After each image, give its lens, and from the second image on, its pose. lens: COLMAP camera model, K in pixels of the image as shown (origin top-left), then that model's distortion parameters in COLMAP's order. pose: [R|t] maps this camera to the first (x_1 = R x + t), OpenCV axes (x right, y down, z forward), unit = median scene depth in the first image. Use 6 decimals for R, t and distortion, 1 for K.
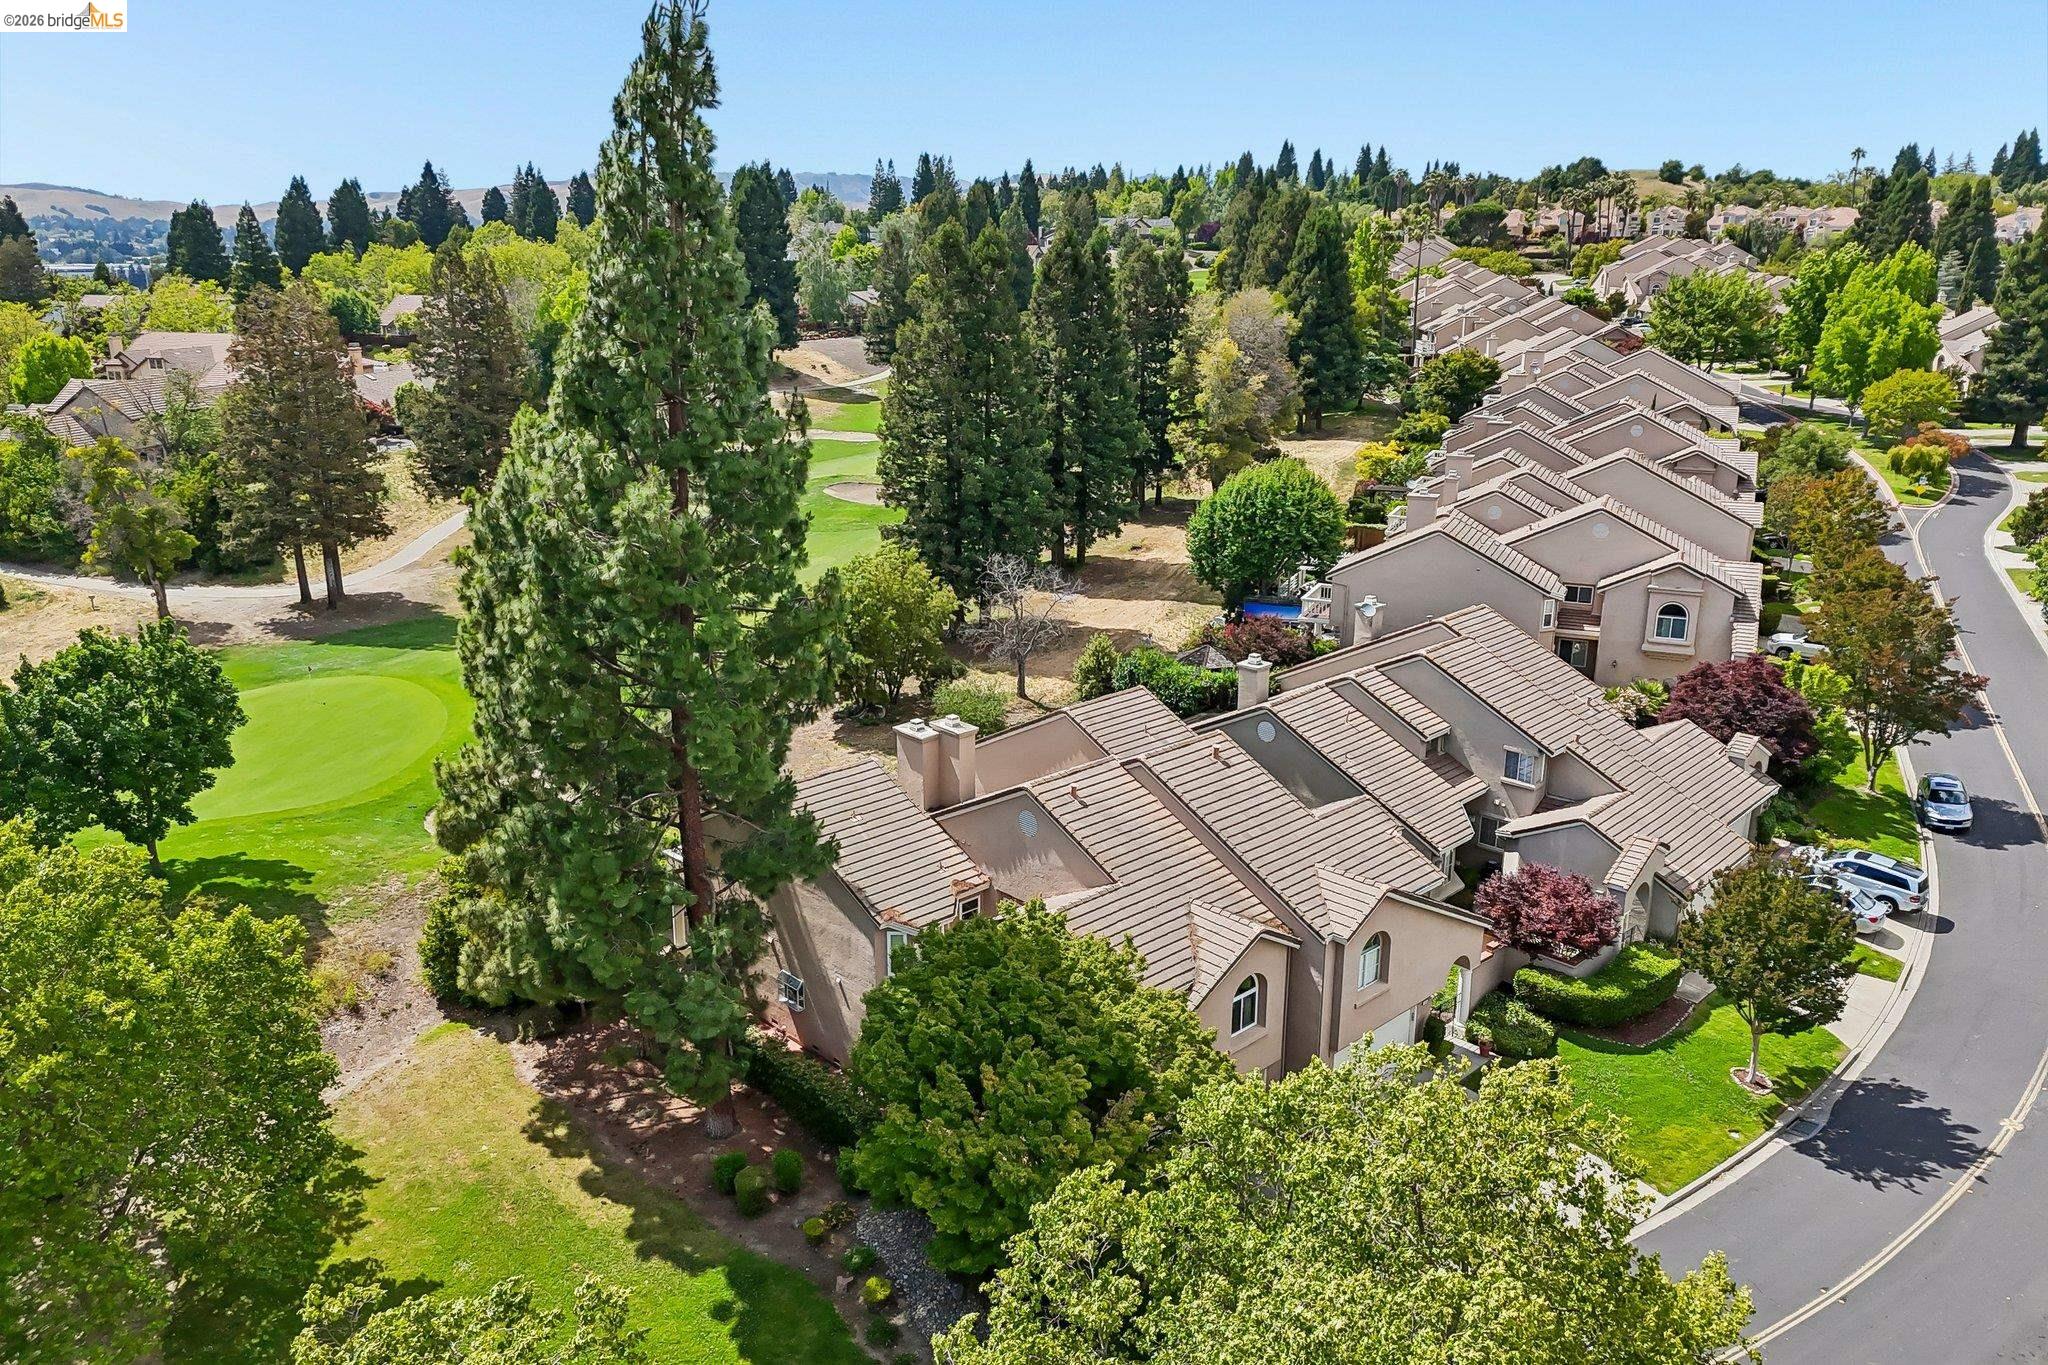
lens RADIAL K [[1517.0, 0, 1021.4], [0, 1517.0, 672.8], [0, 0, 1]] dist [0.074891, -0.083227]
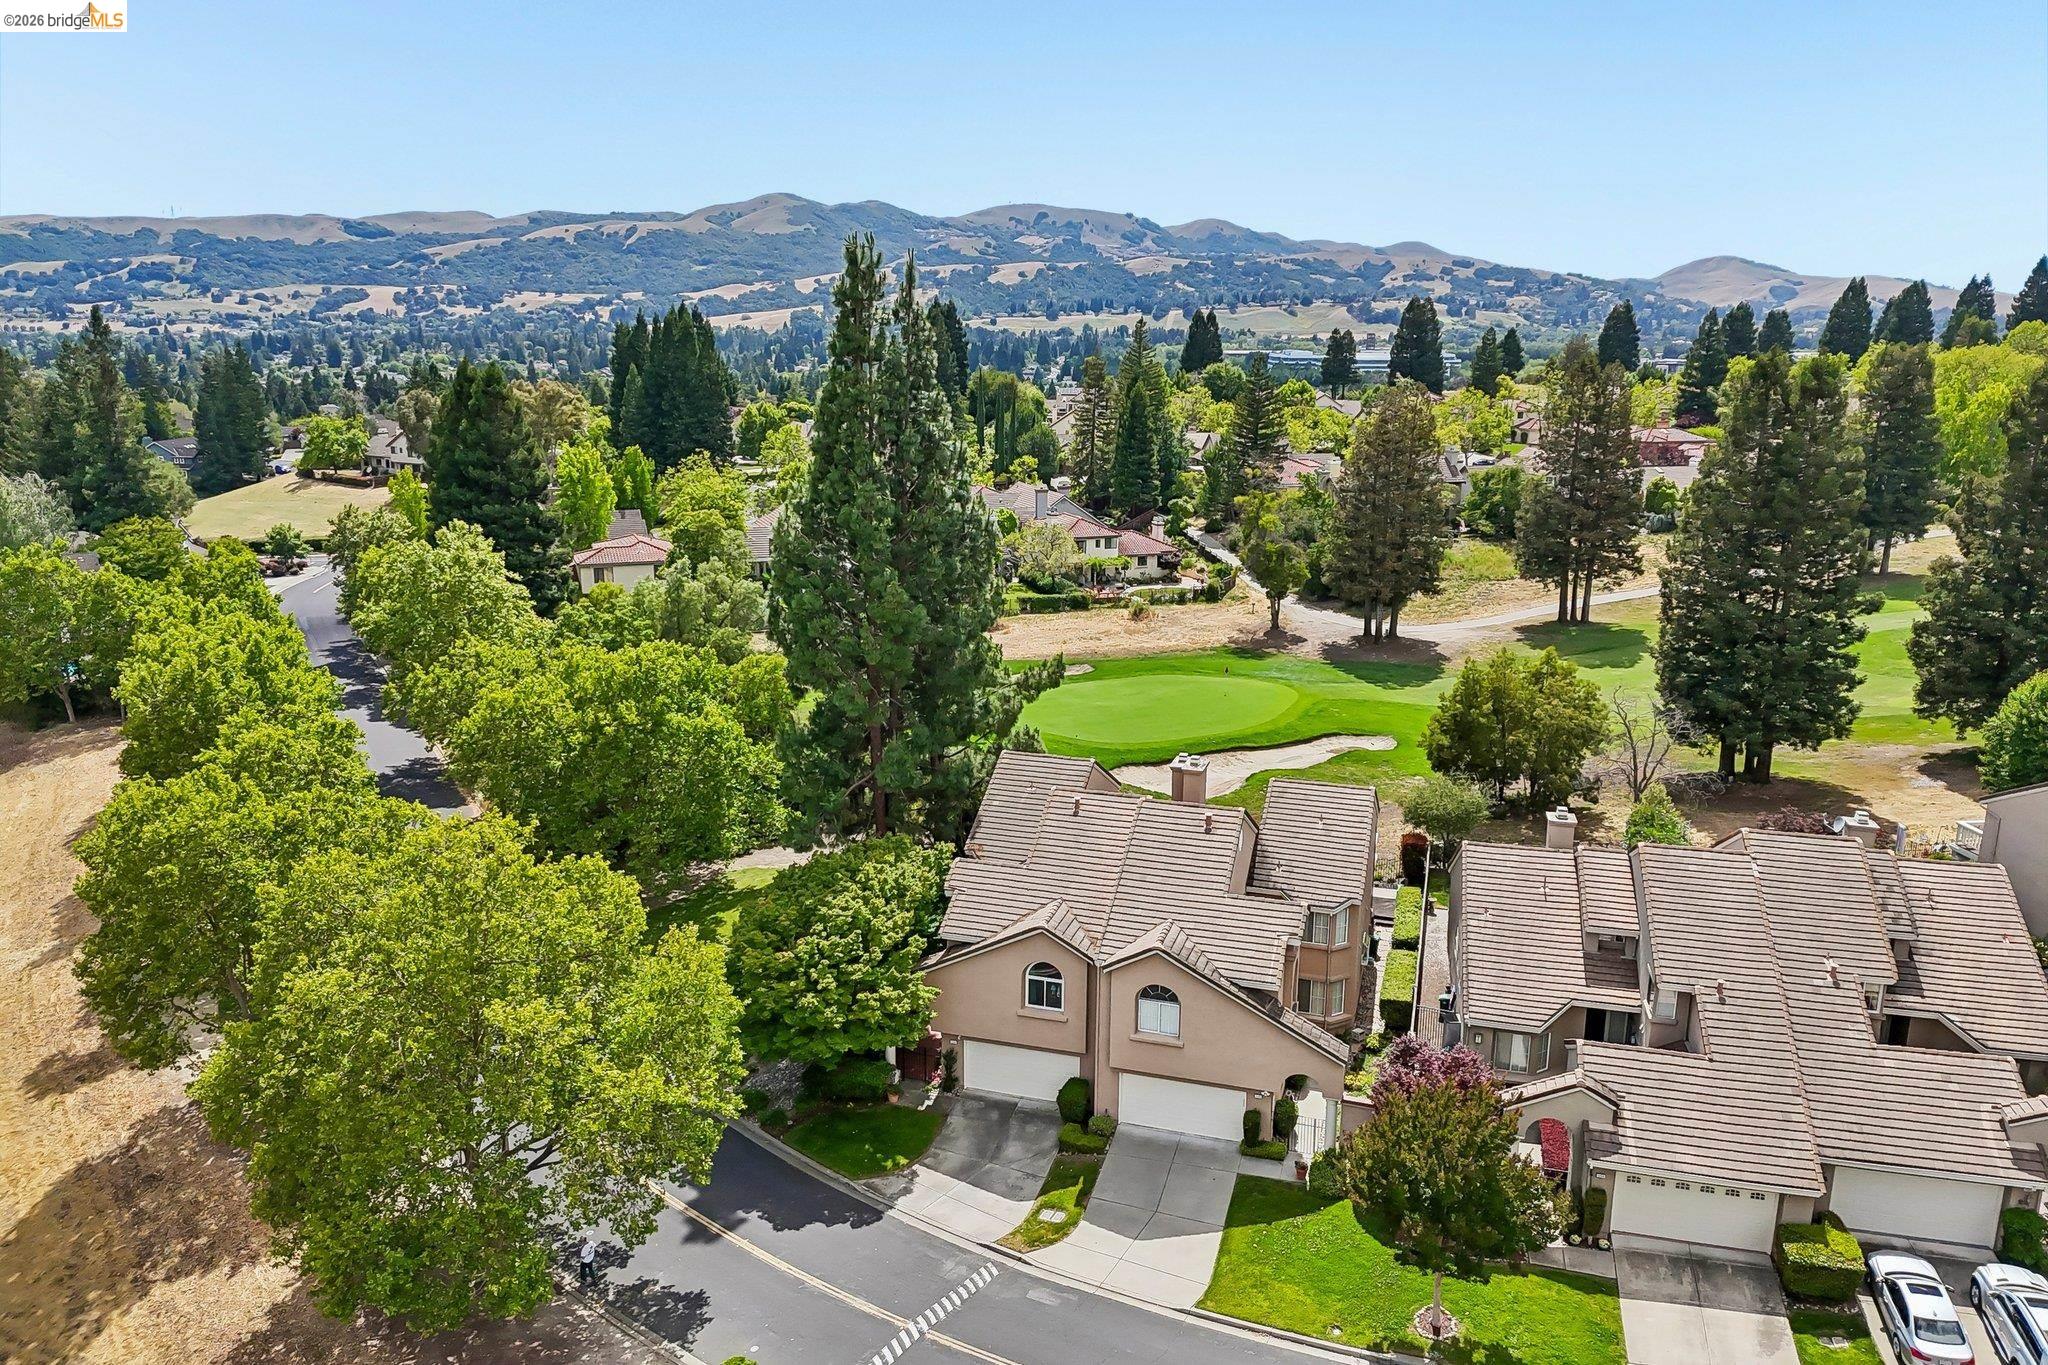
lens RADIAL K [[1517.0, 0, 1021.4], [0, 1517.0, 672.8], [0, 0, 1]] dist [0.074891, -0.083227]
pose [[0.496384, 0.201876, -0.844304, 0.554080], [-0.247360, 0.965158, 0.085345, -0.064991], [0.832116, 0.166483, 0.529024, 0.134898]]
